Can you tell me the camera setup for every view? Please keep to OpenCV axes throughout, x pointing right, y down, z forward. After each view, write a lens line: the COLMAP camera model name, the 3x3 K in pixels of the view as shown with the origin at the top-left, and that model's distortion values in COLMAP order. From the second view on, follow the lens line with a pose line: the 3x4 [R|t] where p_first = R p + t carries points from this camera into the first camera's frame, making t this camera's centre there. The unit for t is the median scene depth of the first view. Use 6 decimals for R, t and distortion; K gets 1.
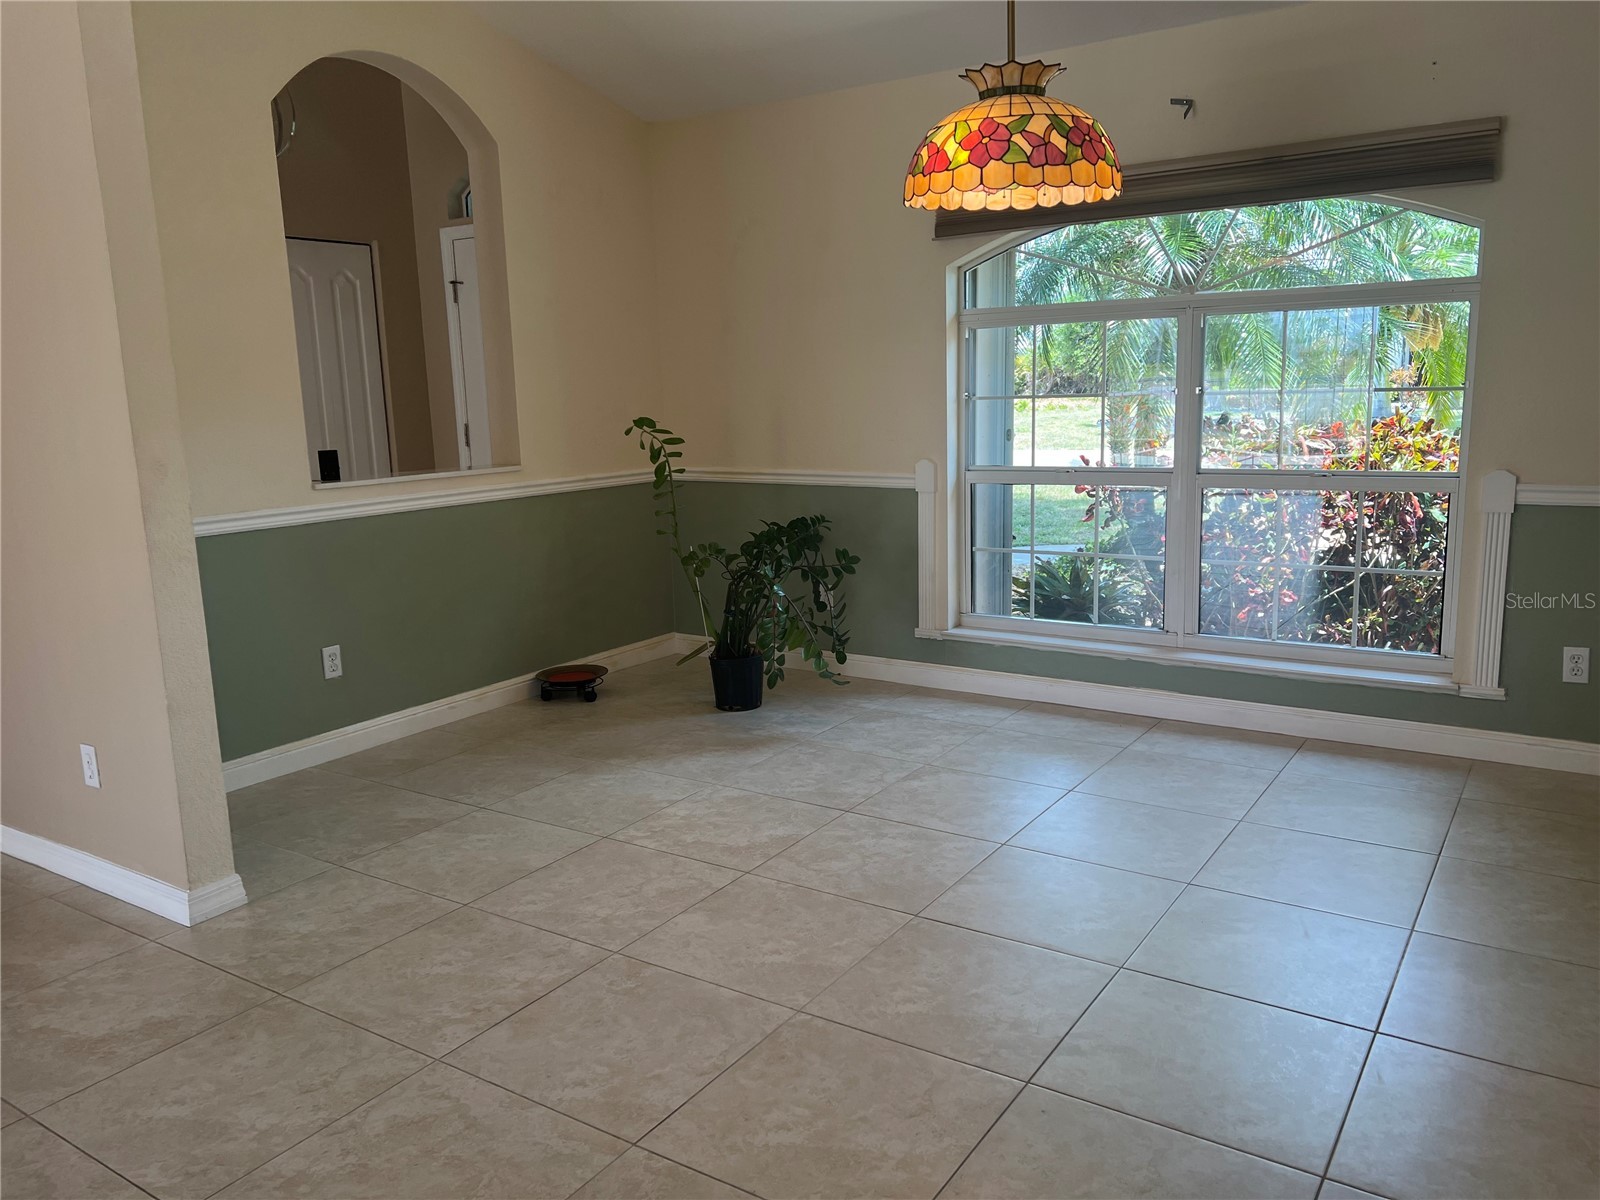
lens RADIAL K [[1198.6, 0, 796.1], [0, 1198.6, 599.8], [0, 0, 1]] dist [0.007955, 0.002486]
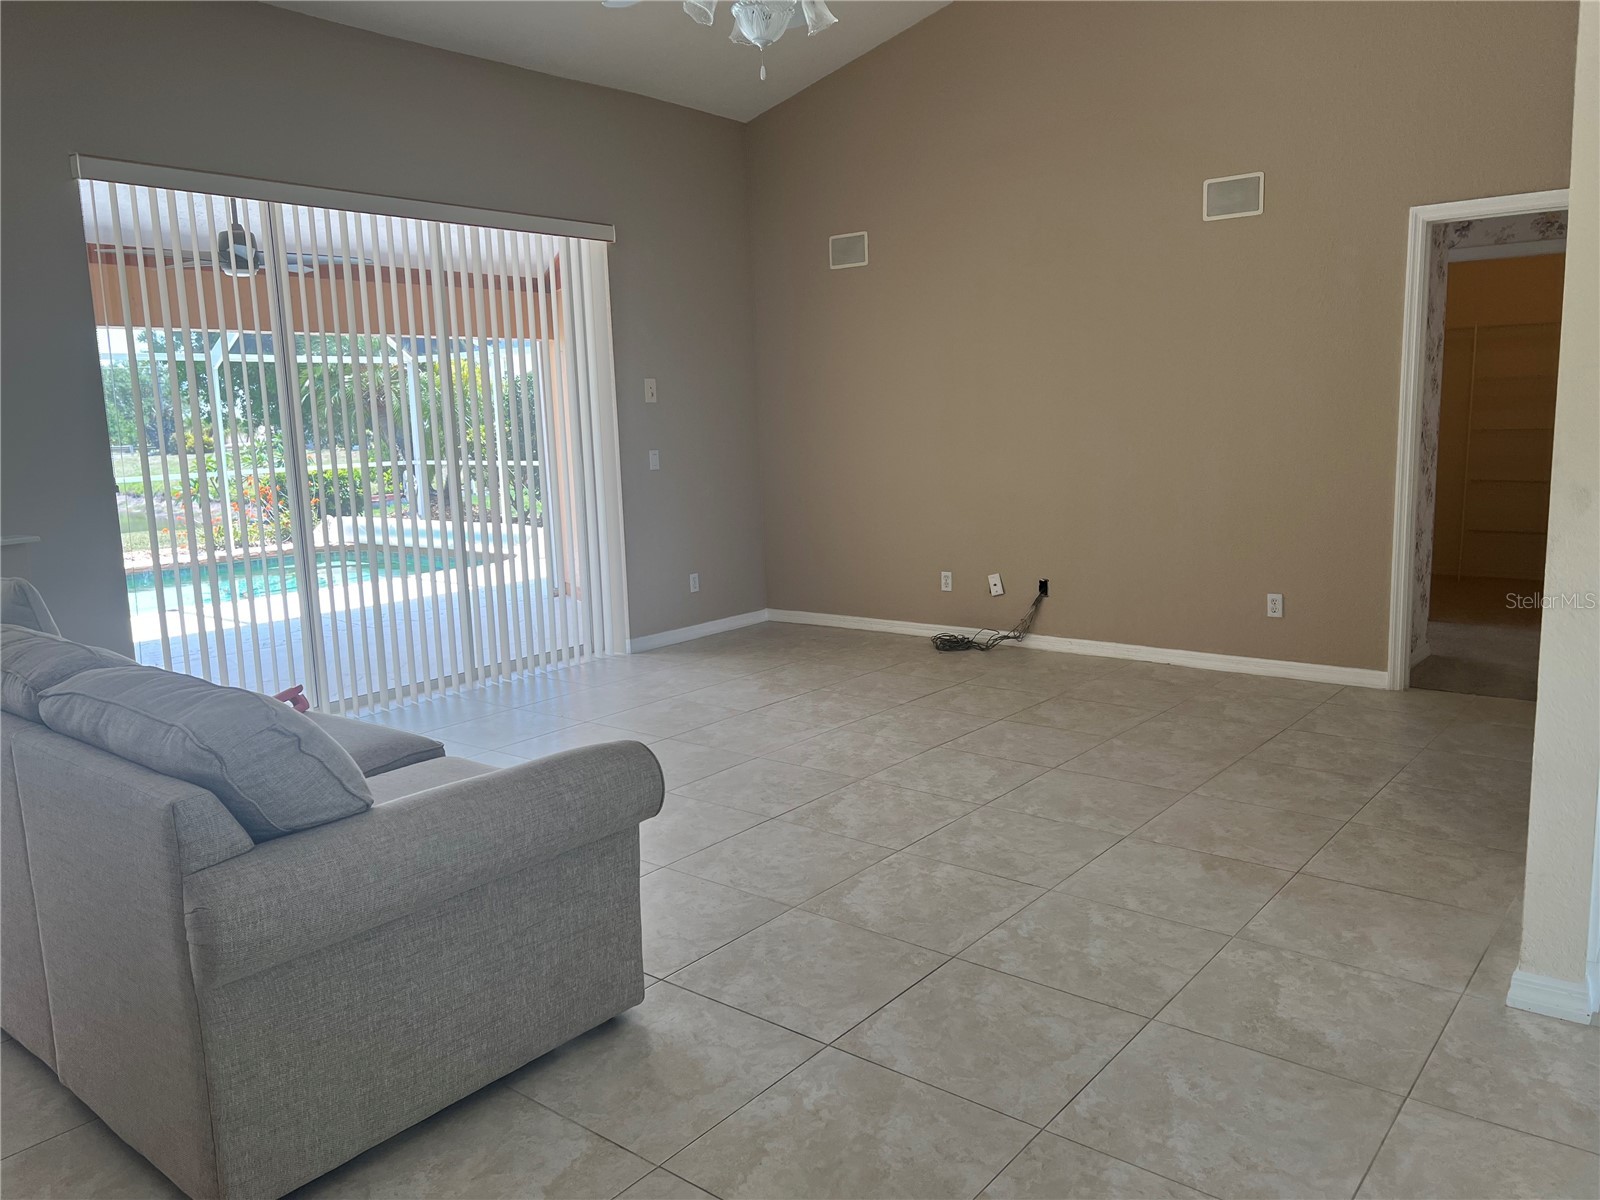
lens RADIAL K [[1198.6, 0, 795.2], [0, 1198.6, 602.2], [0, 0, 1]] dist [0.007955, 0.002486]
pose [[-0.106799, 0.167865, -0.980008, 0.413874], [-0.155485, 0.970699, 0.183215, -0.105203], [0.982048, 0.171944, -0.077569, 0.616451]]
